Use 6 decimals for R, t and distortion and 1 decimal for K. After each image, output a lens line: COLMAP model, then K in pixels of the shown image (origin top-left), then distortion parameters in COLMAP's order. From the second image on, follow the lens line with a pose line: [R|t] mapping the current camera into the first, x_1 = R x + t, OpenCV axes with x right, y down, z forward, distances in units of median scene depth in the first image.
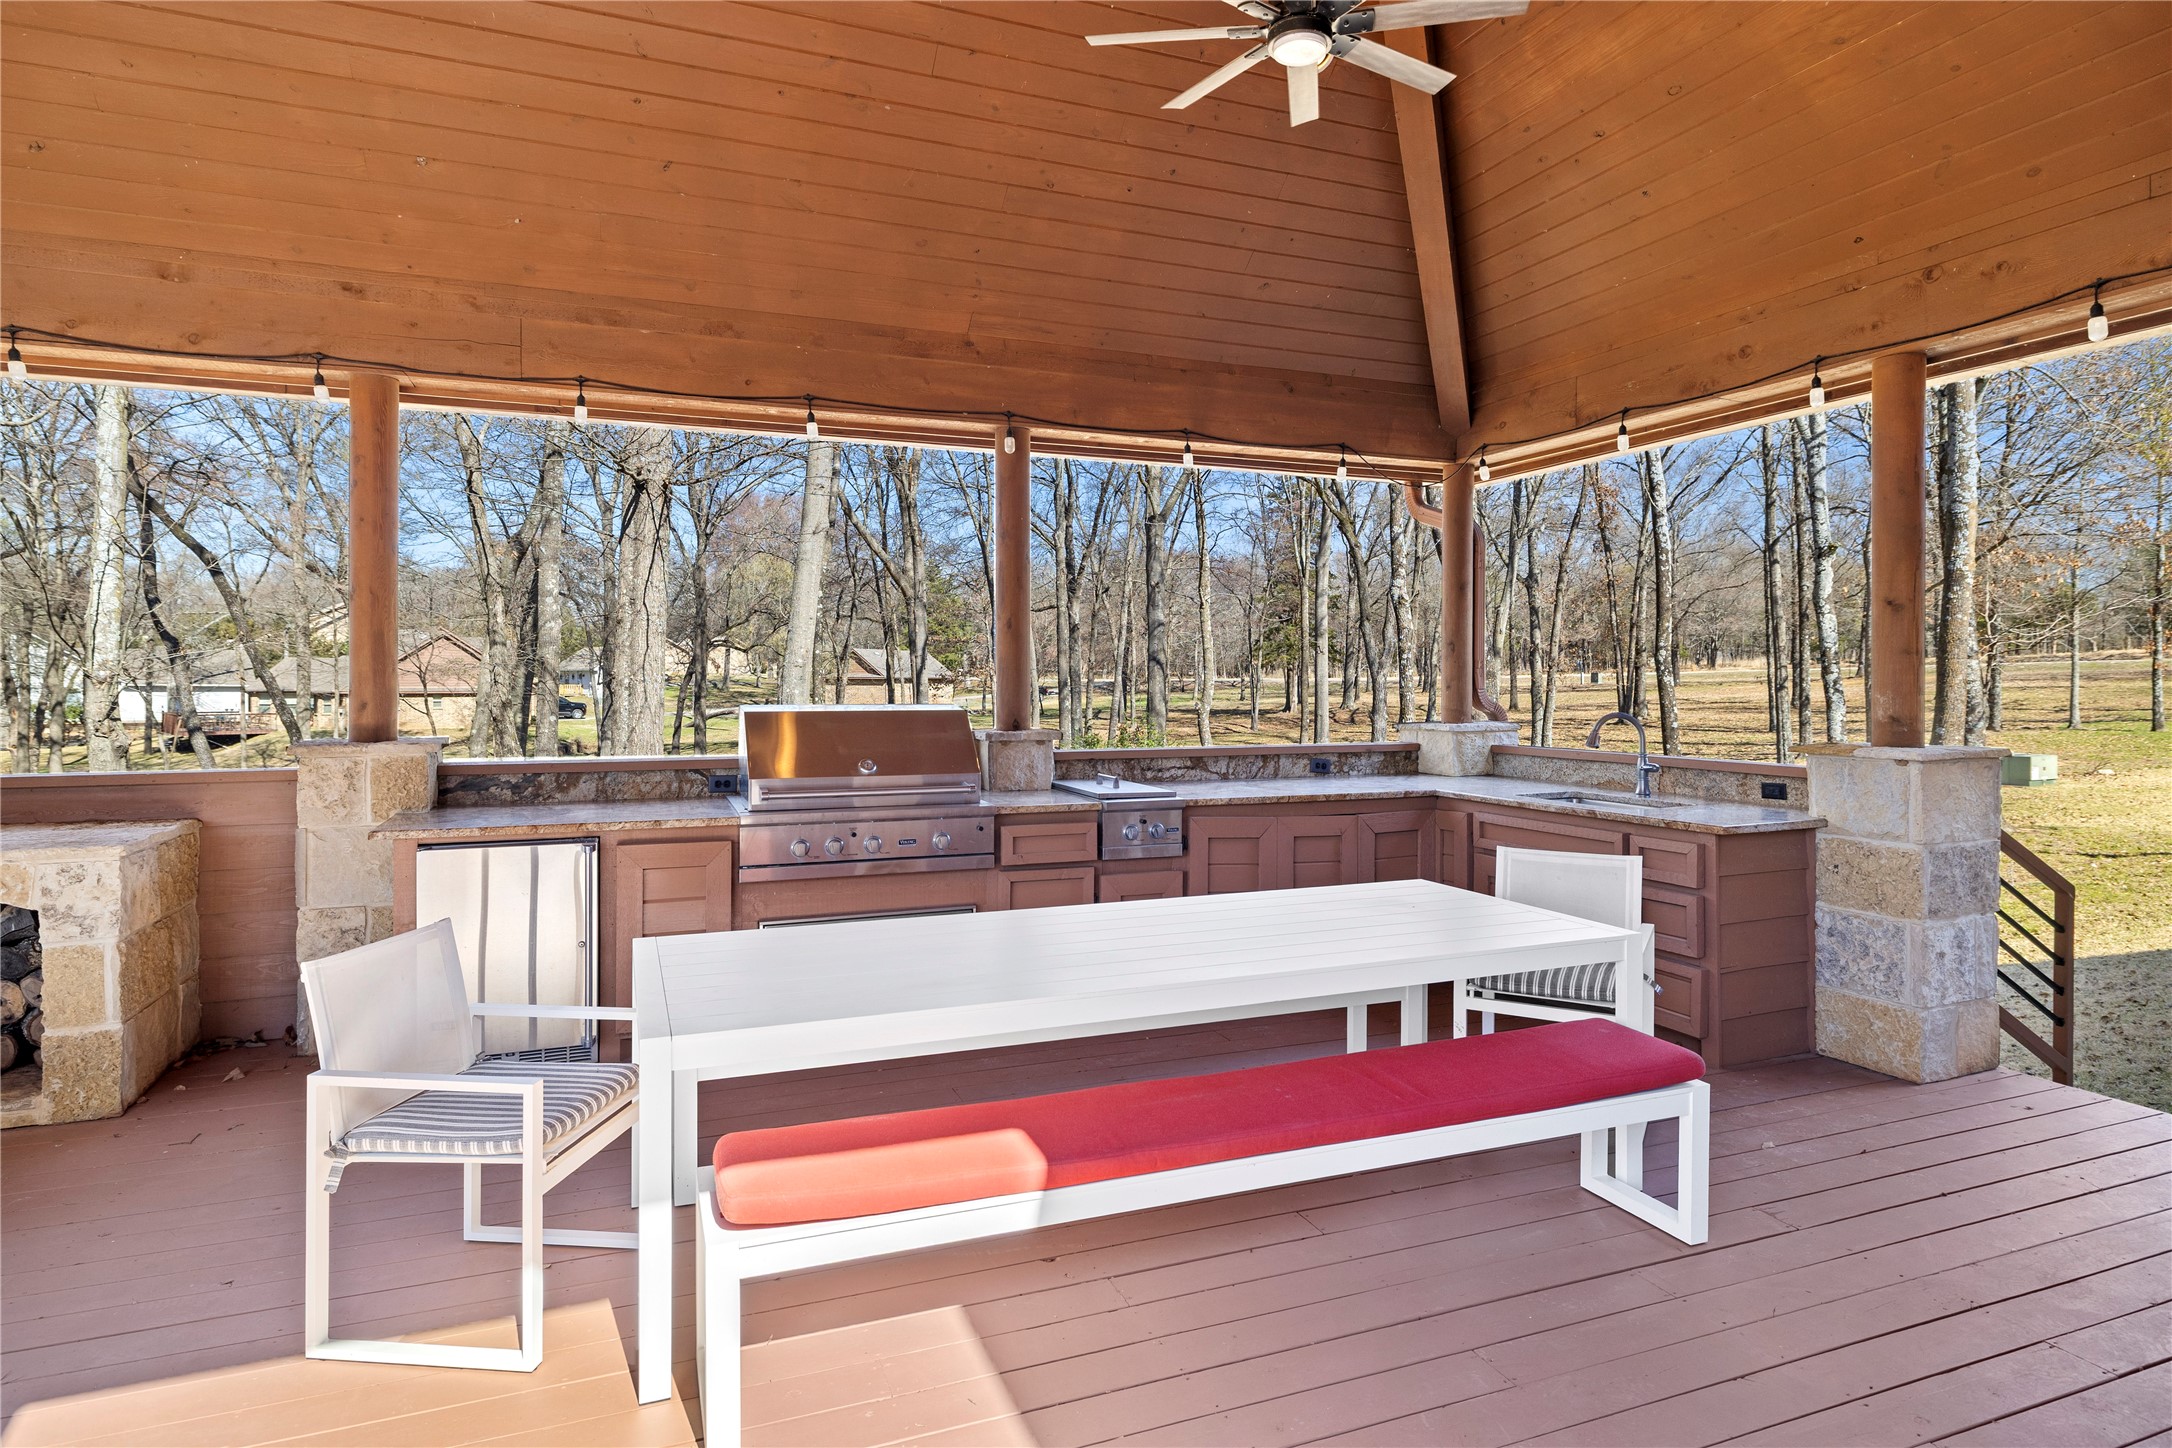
lens RADIAL K [[1178.5, 0, 1082.2], [0, 1178.5, 682.2], [0, 0, 1]] dist [-0.002578, -0.000581]
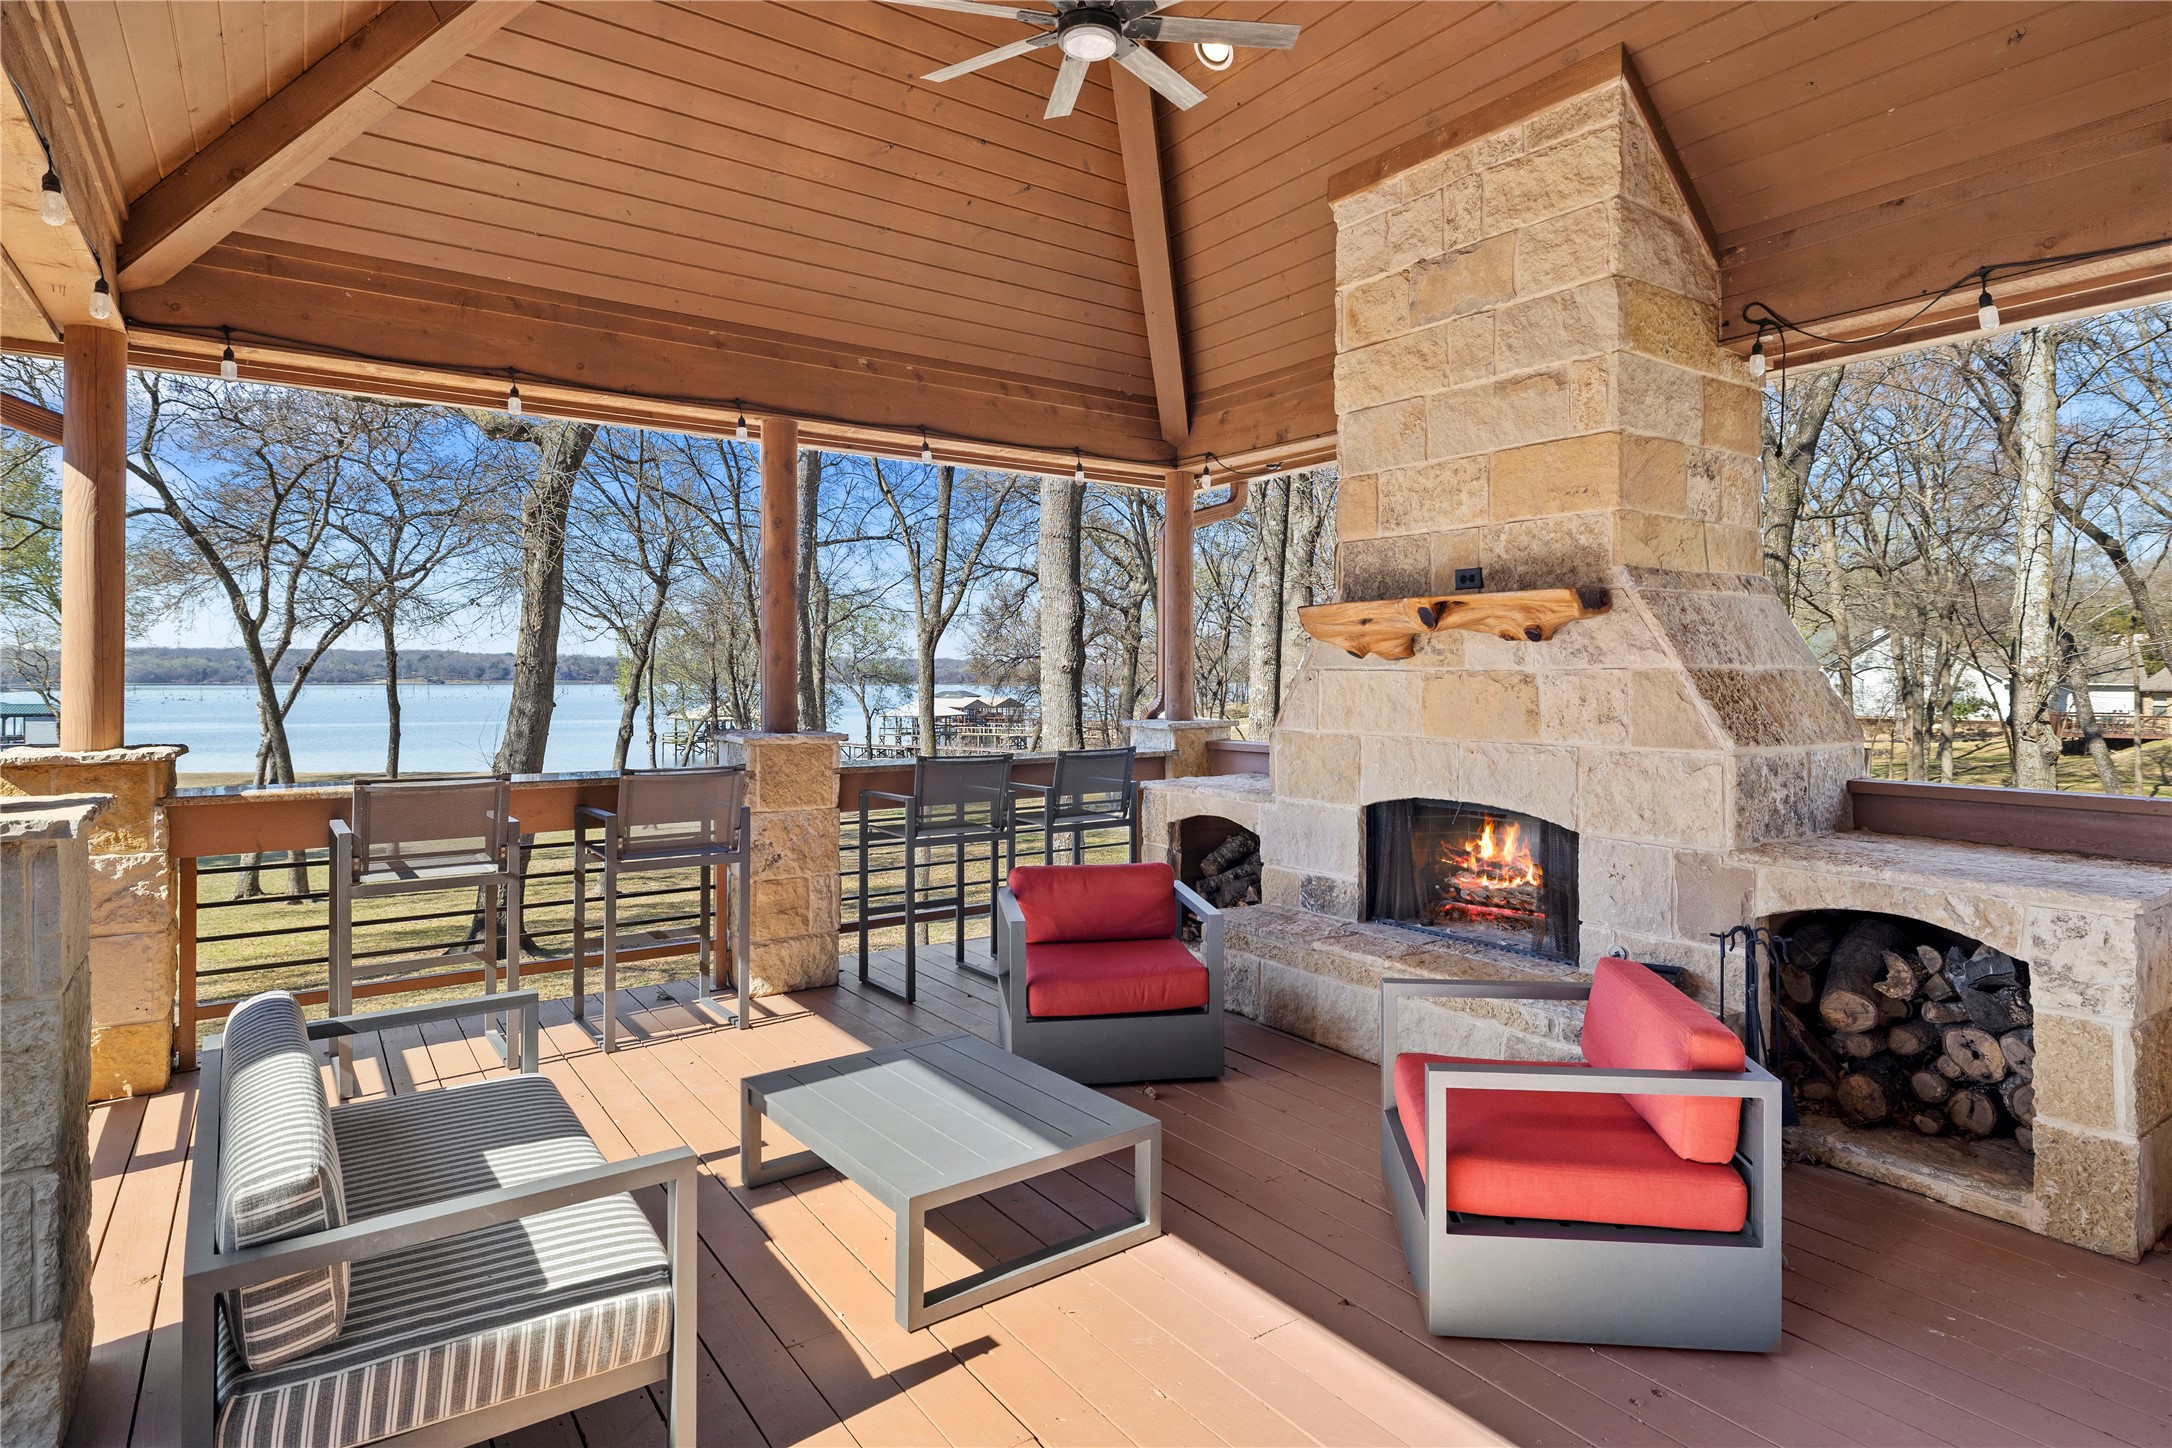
lens RADIAL K [[1178.5, 0, 1115.8], [0, 1178.5, 678.2], [0, 0, 1]] dist [-0.002578, -0.000581]
pose [[0.243038, -0.000756, -0.970016, -0.218040], [-0.001170, 0.999999, -0.001073, -0.000033], [0.970016, 0.001396, 0.243037, 0.165176]]
